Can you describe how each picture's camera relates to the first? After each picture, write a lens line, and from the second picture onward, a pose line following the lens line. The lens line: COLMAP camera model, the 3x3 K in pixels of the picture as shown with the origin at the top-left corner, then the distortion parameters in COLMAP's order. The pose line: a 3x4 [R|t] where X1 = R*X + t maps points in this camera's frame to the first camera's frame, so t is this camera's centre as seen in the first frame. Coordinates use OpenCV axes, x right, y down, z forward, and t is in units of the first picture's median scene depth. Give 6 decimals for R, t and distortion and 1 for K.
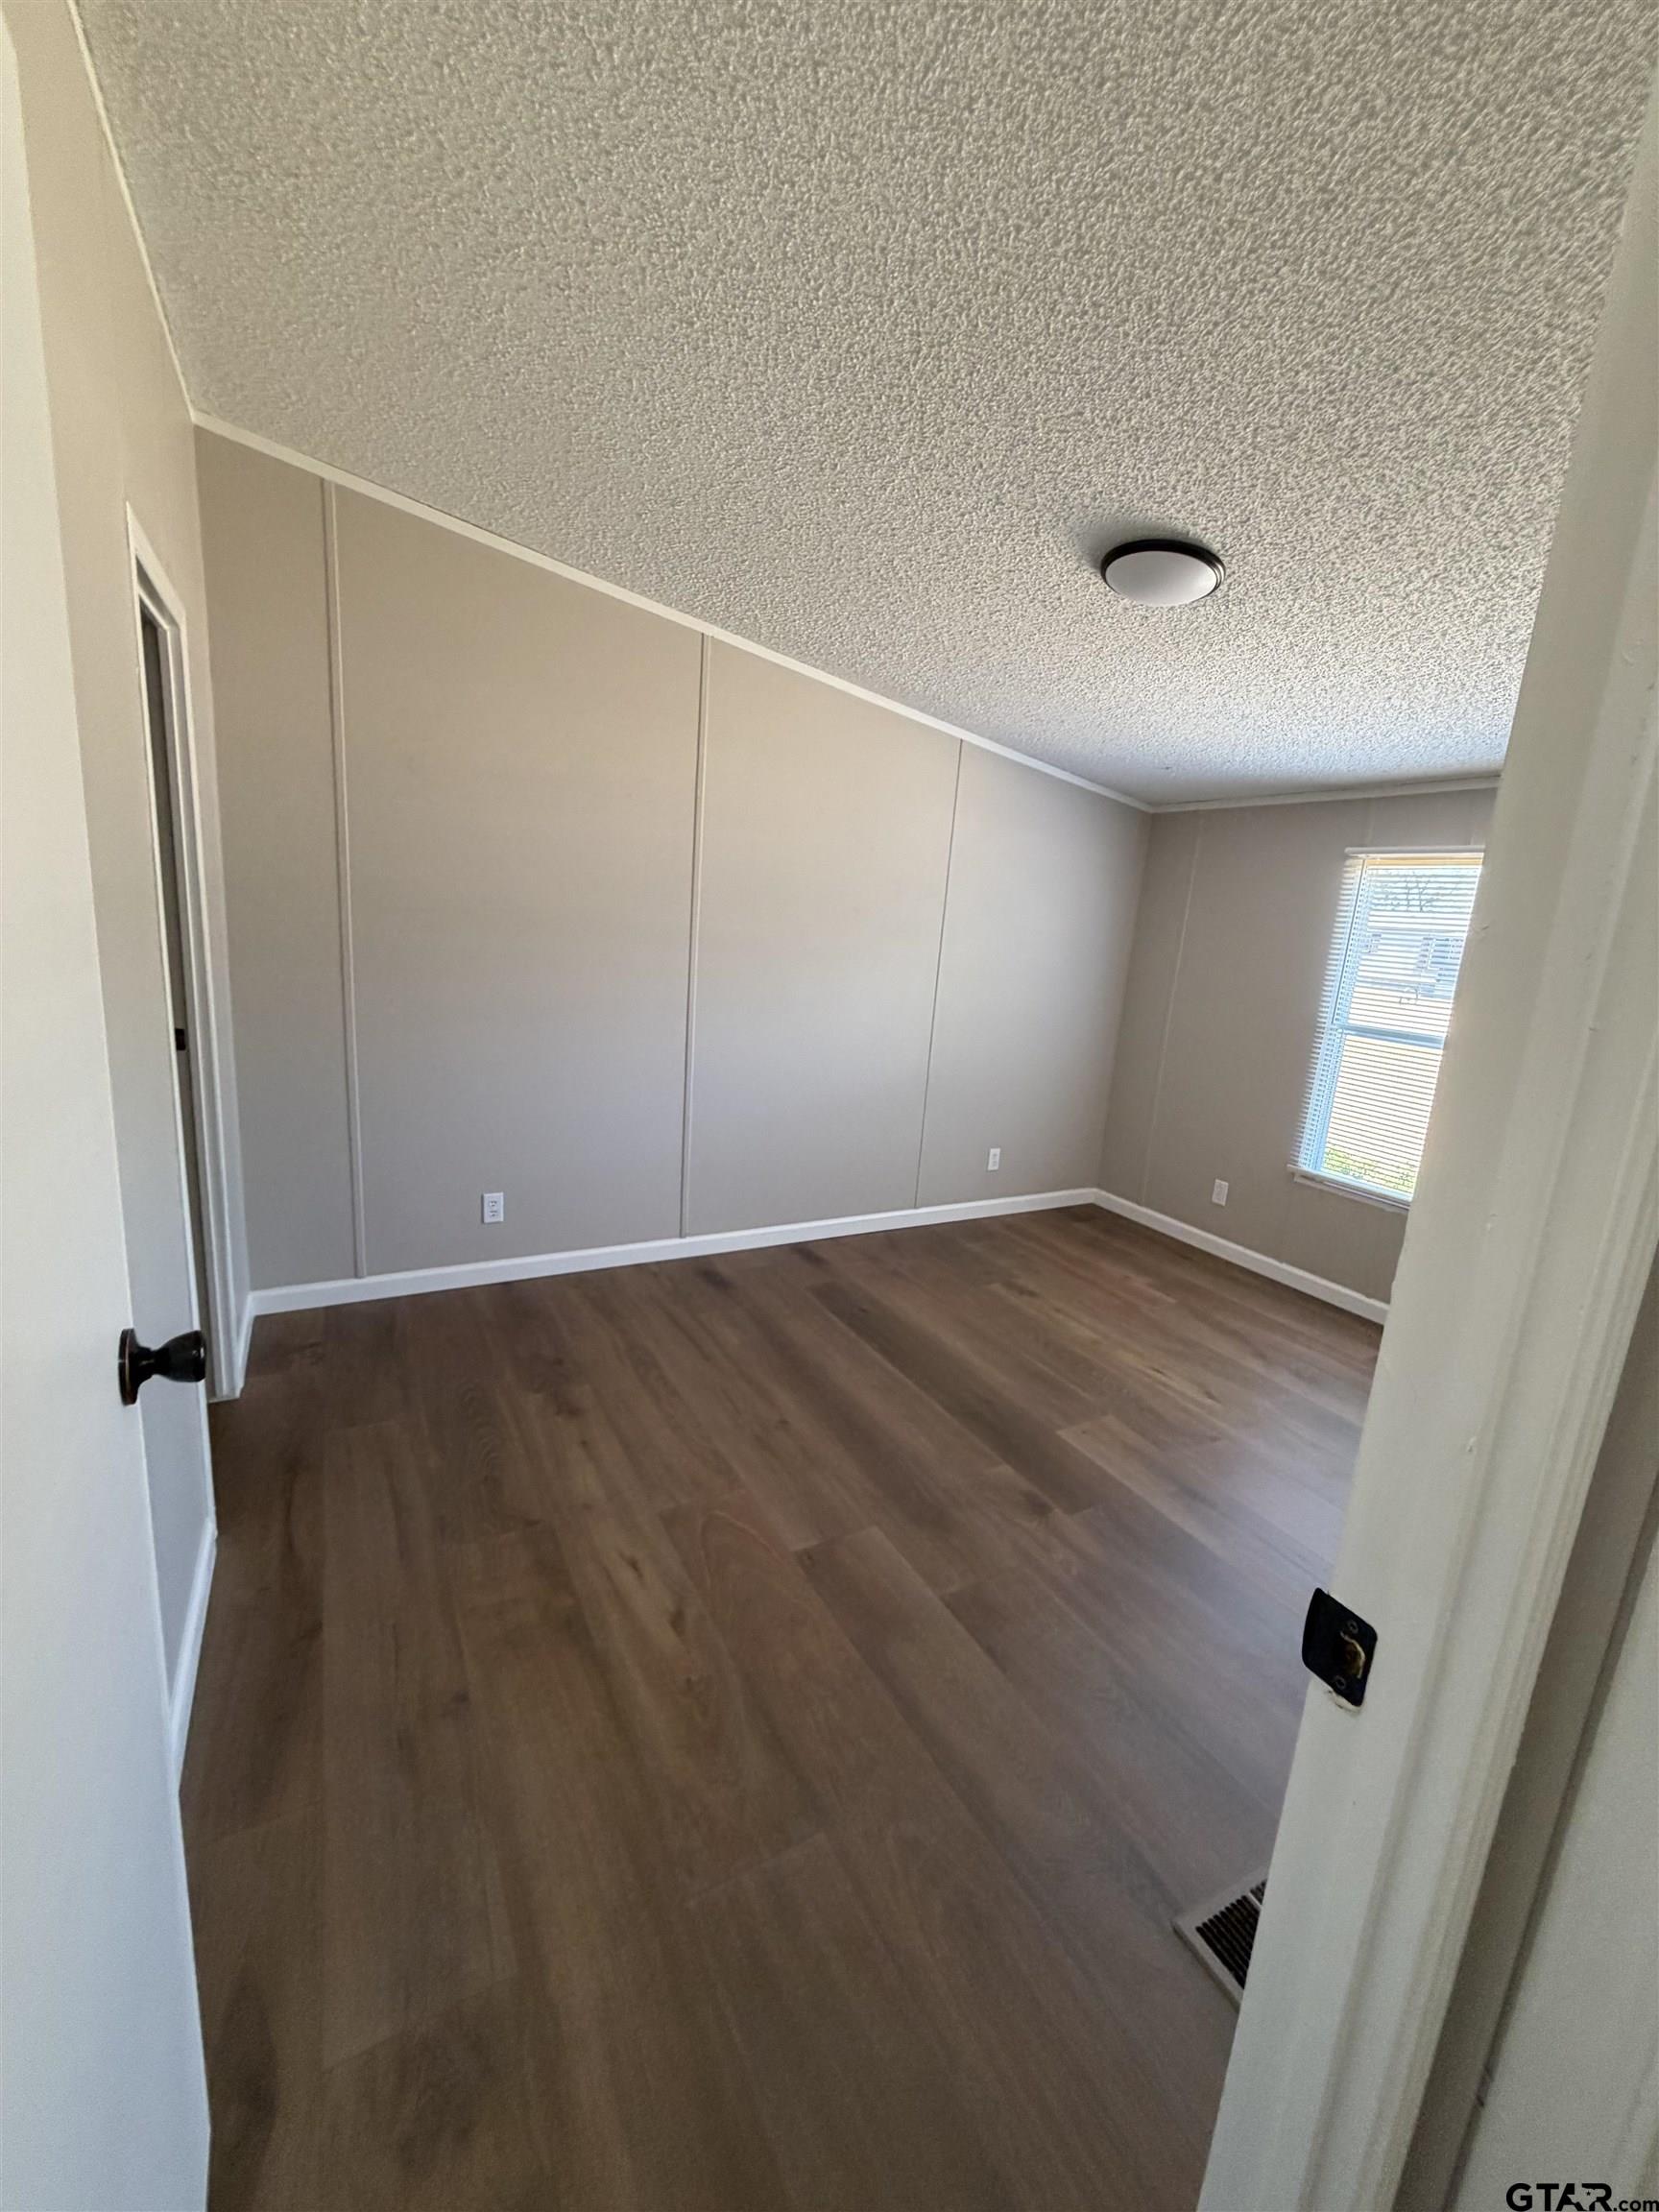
lens RADIAL K [[882.3, 0, 828.3], [0, 882.3, 1099.0], [0, 0, 1]] dist [-0.000046, 0.000429]
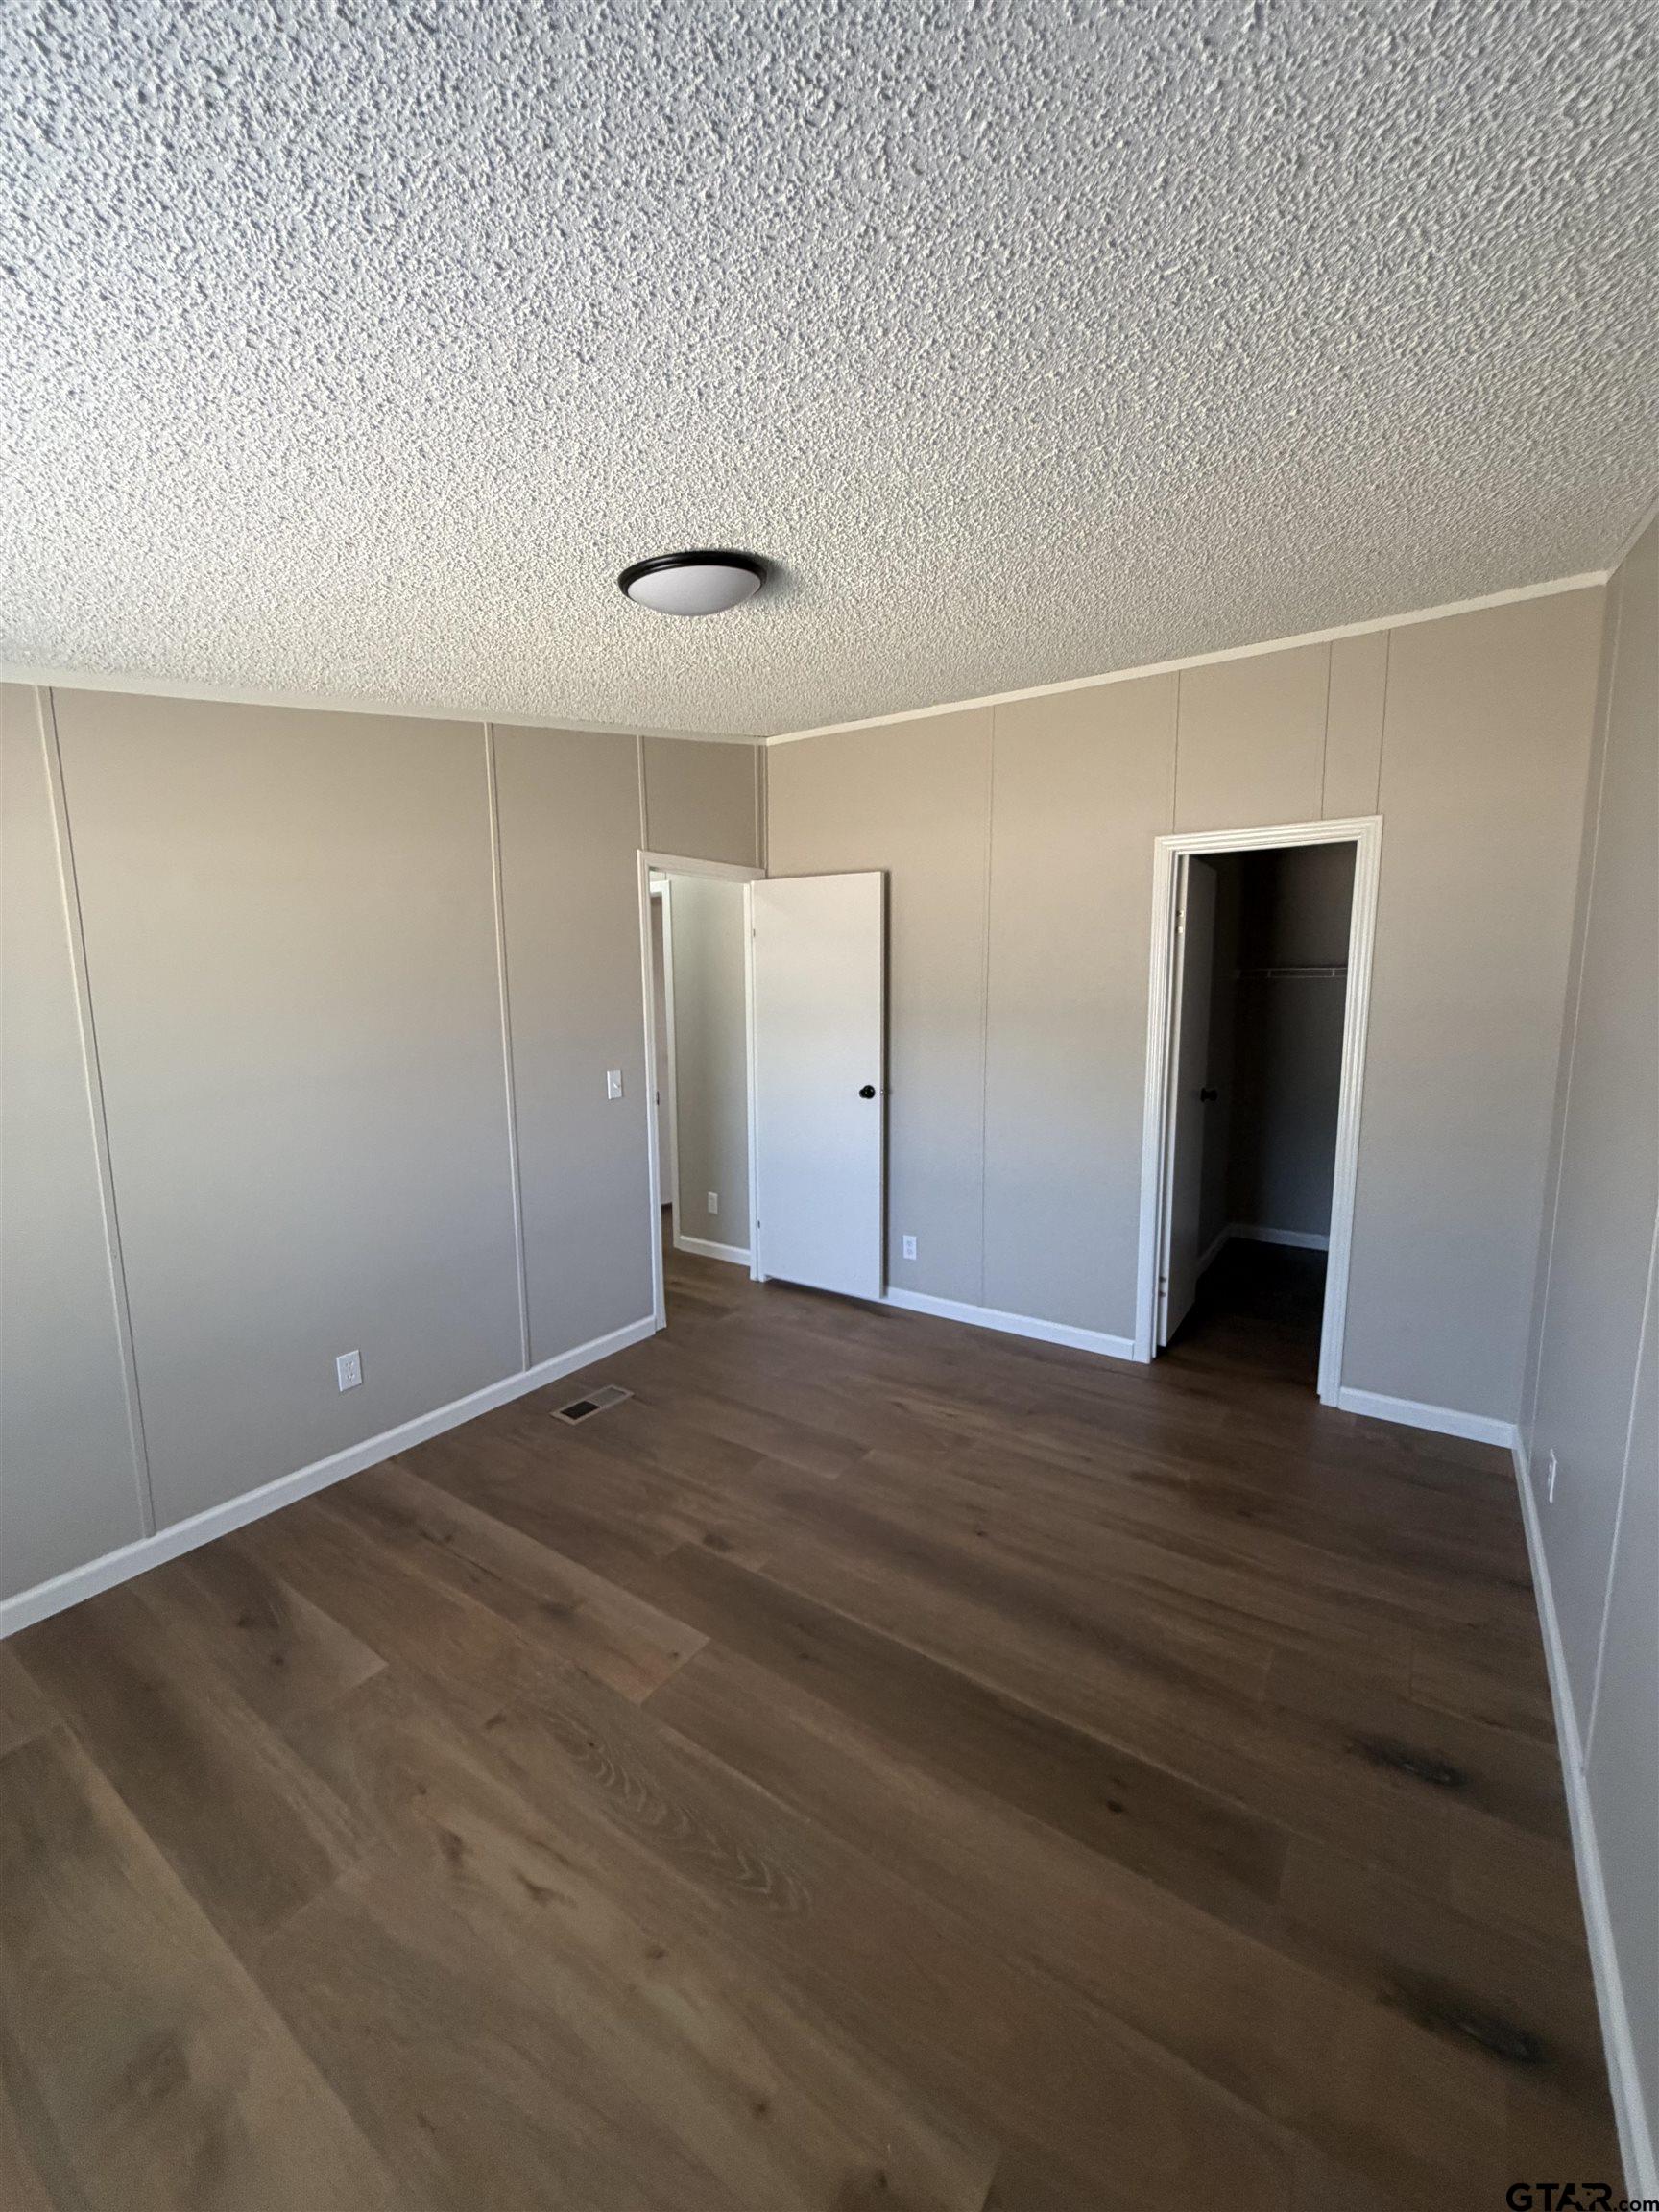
lens RADIAL K [[882.3, 0, 829.4], [0, 882.3, 1103.3], [0, 0, 1]] dist [-0.000046, 0.000429]
pose [[-0.892532, 0.004756, -0.450959, 0.548840], [-0.143546, 0.944943, 0.294070, -0.349842], [0.427529, 0.327200, -0.842709, 1.645630]]
